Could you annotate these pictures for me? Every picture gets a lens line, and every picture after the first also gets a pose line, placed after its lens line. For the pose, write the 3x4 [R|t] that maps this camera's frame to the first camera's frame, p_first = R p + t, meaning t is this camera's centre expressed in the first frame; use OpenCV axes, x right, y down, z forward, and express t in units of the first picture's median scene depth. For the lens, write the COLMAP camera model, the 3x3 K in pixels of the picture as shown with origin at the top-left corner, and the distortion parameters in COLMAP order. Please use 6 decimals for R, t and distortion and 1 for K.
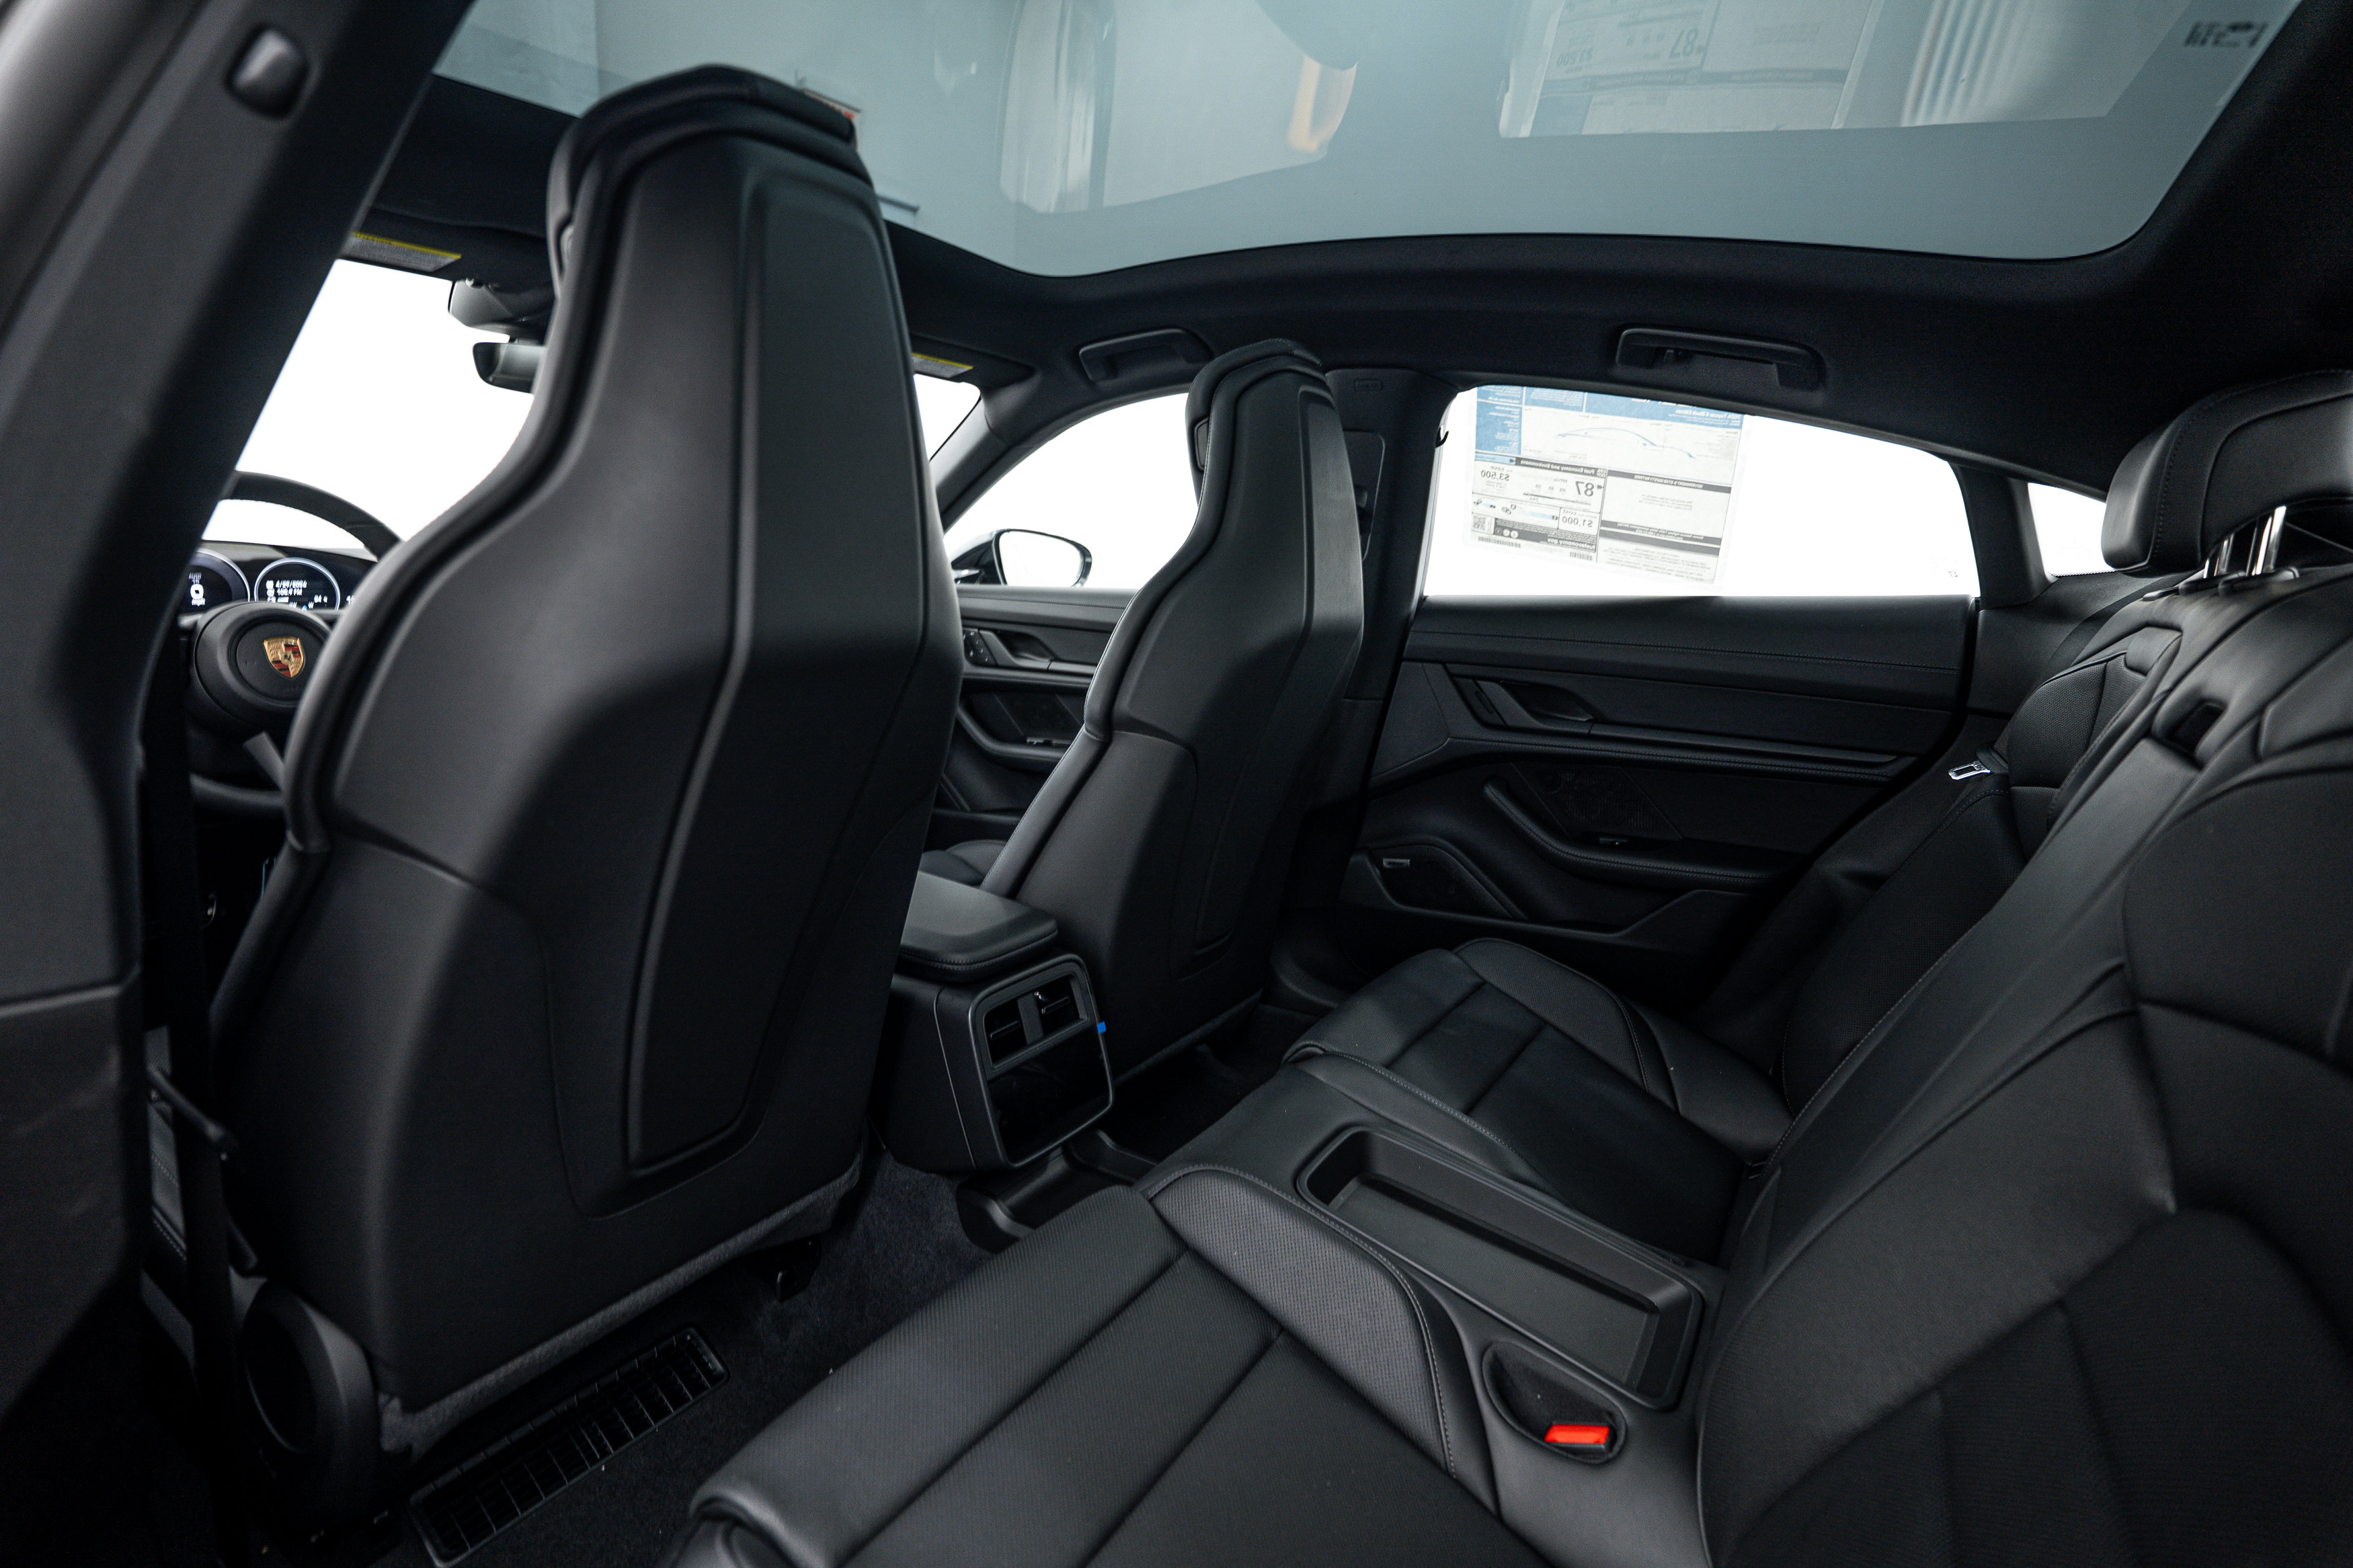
lens RADIAL K [[1178.4, 0, 1176.5], [0, 1178.4, 784.0], [0, 0, 1]] dist [-0.000284, 0.000061]
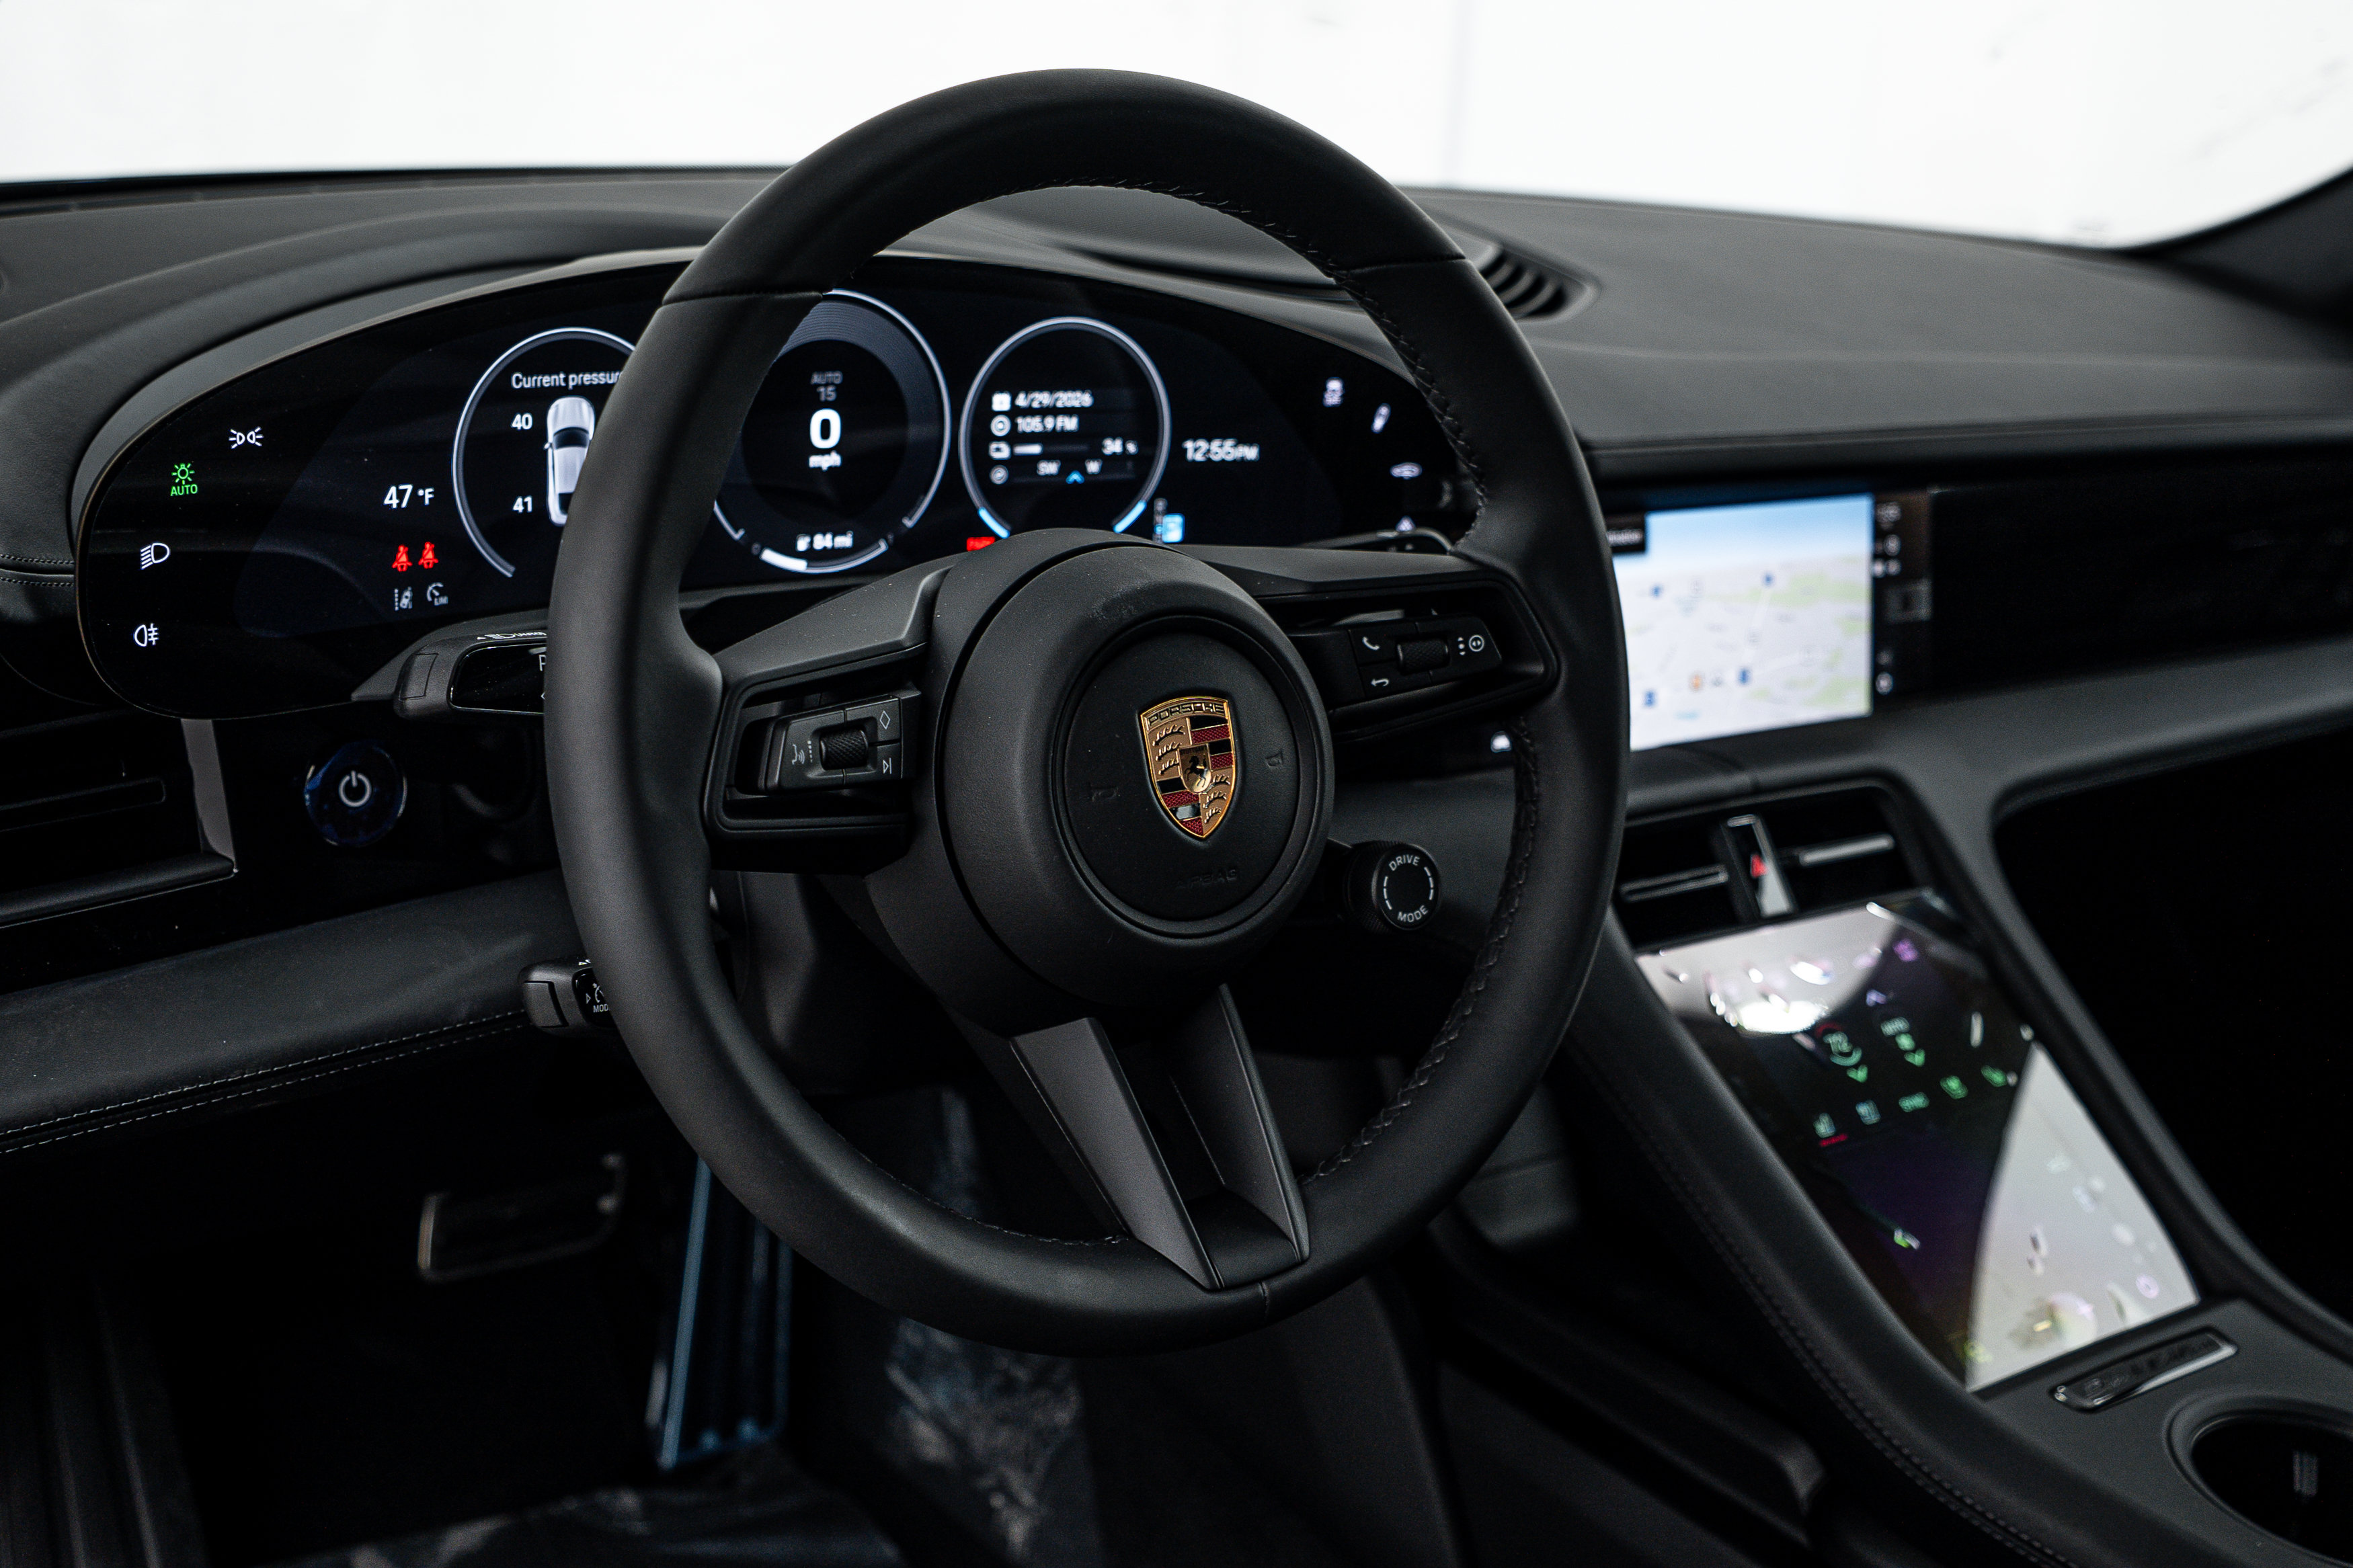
lens RADIAL K [[2553.6, 0, 1176.5], [0, 2553.6, 784.0], [0, 0, 1]] dist [-0.018210, 0.057039]
pose [[0.932889, 0.133660, -0.334443, -0.486957], [-0.107010, 0.989518, 0.096971, -0.137819], [0.343899, -0.054674, 0.937414, 0.390733]]
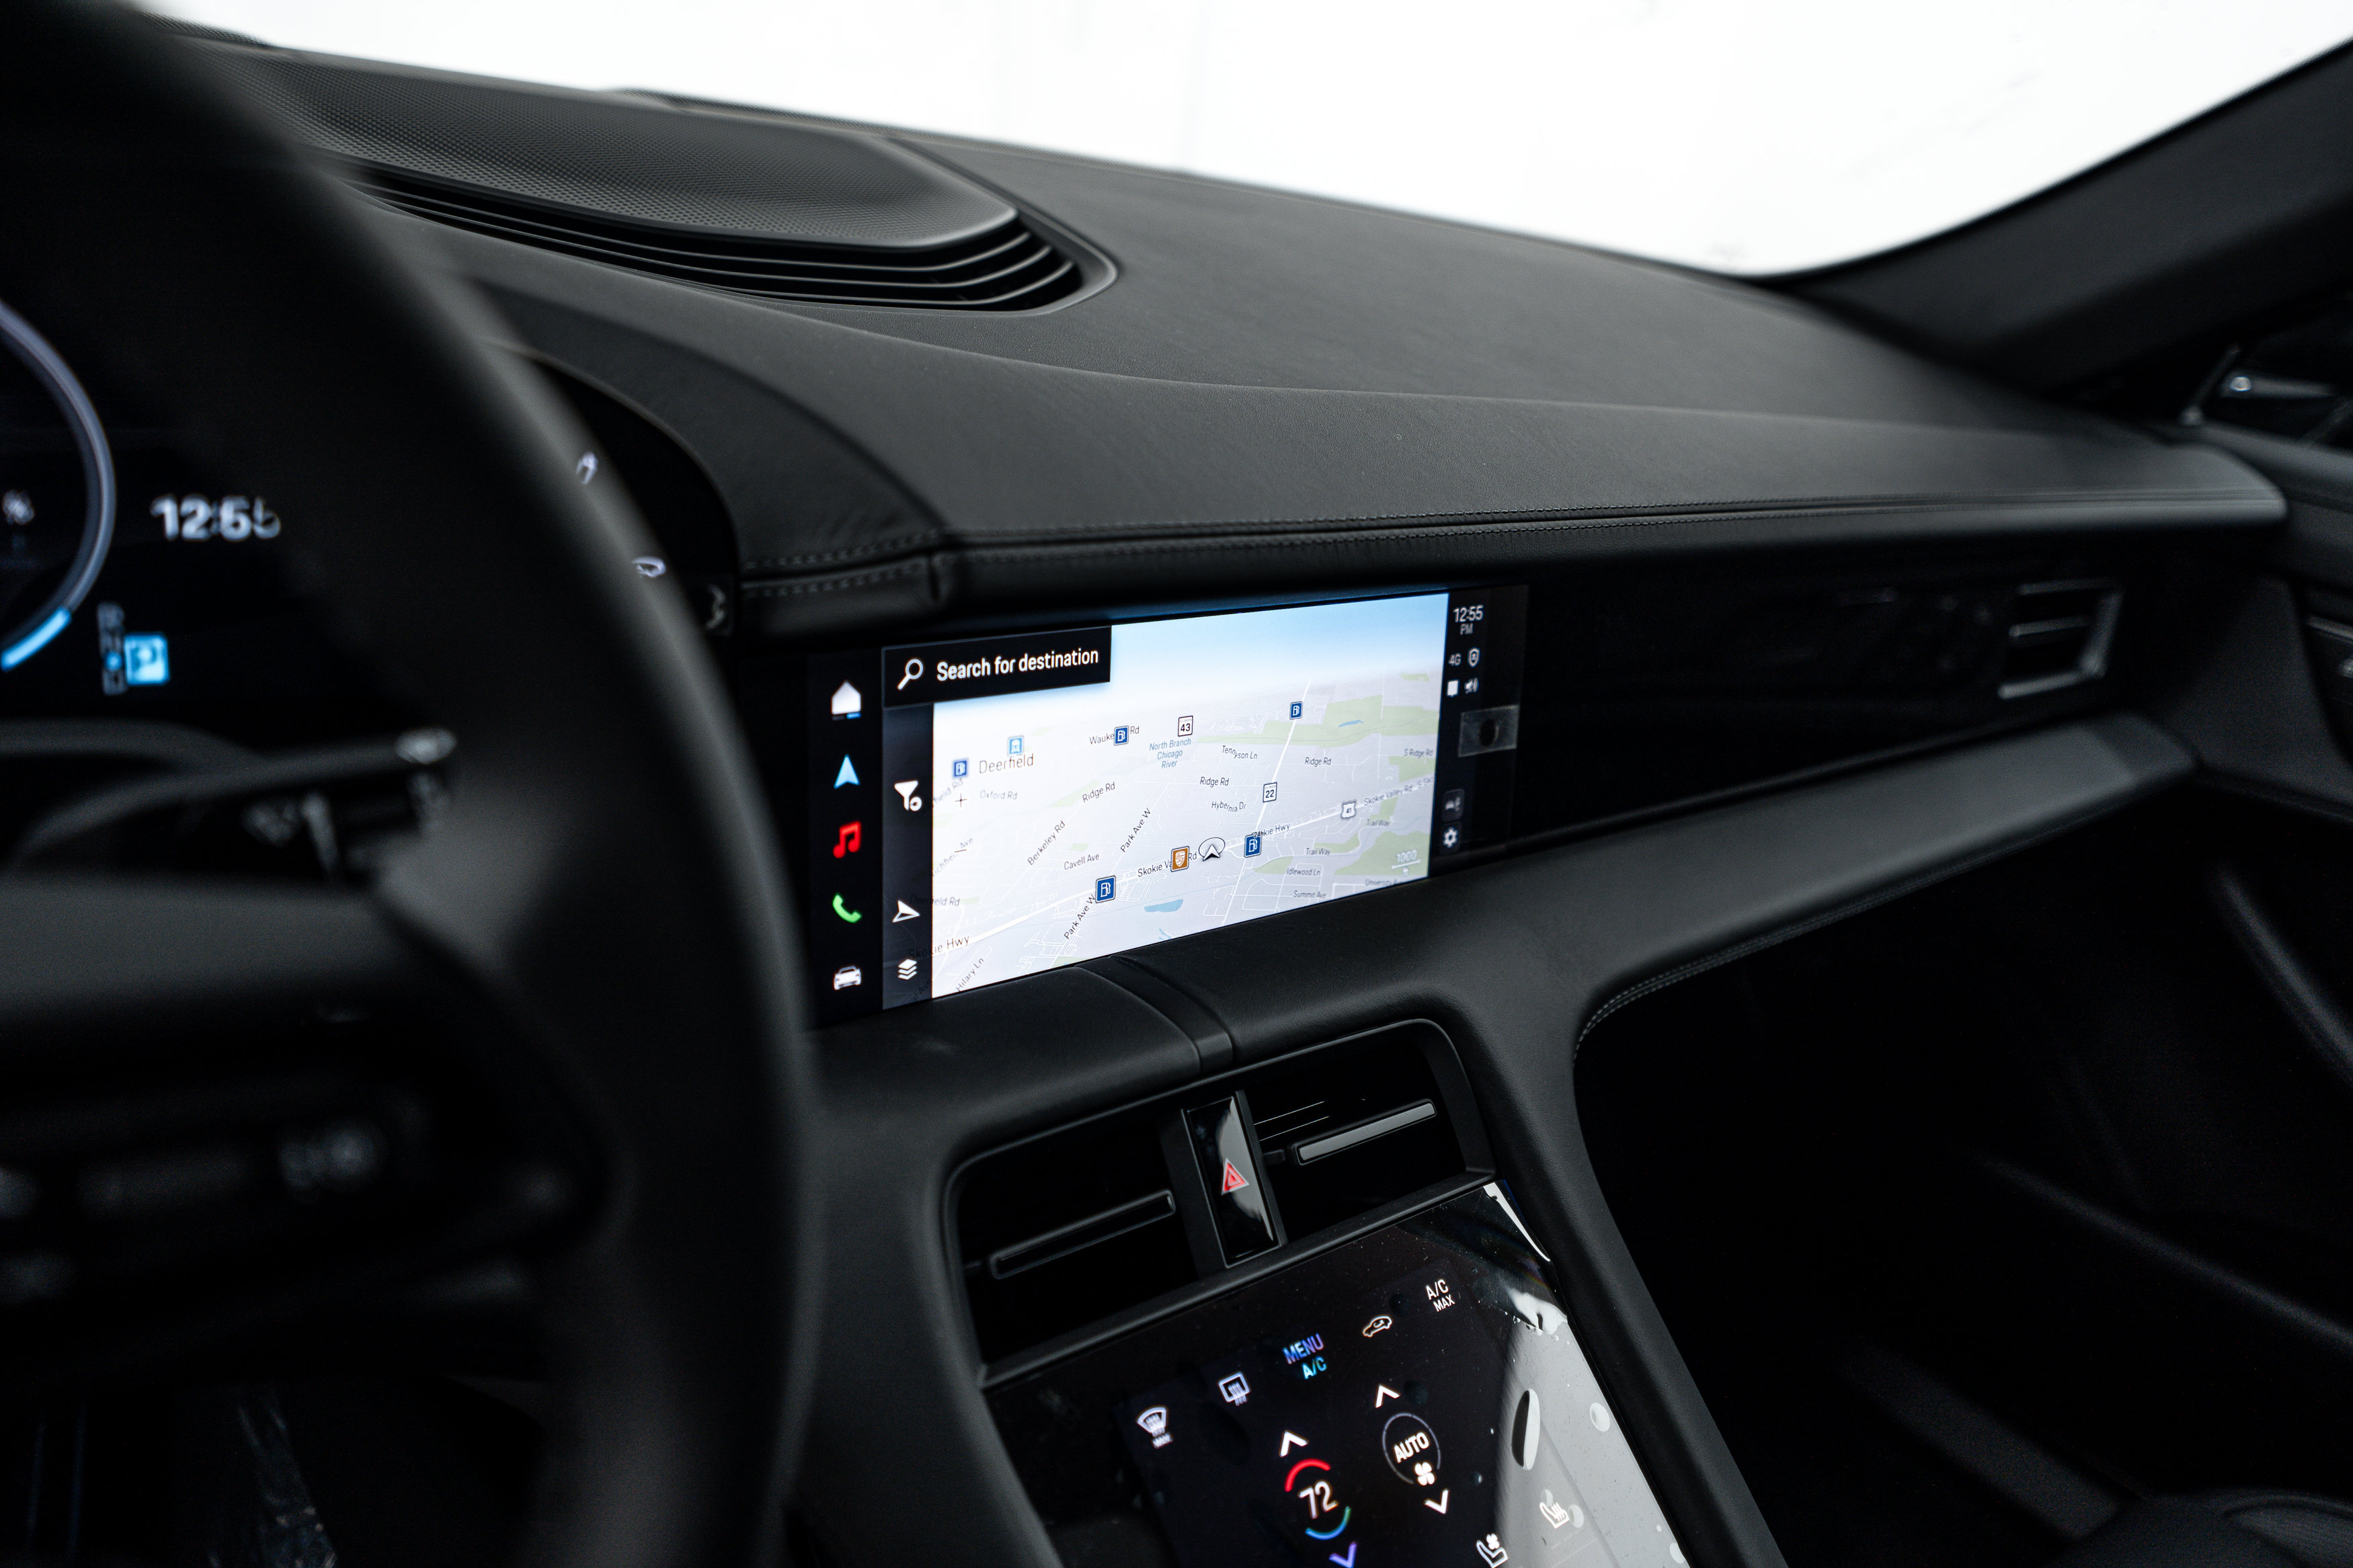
lens RADIAL K [[1892.1, 0, 1176.5], [0, 1892.1, 784.0], [0, 0, 1]] dist [0.036406, 0.000357]
pose [[0.952698, 0.207452, -0.222105, -0.518561], [-0.174710, 0.971812, 0.158296, -0.190910], [0.248683, -0.112004, 0.962087, 0.800536]]
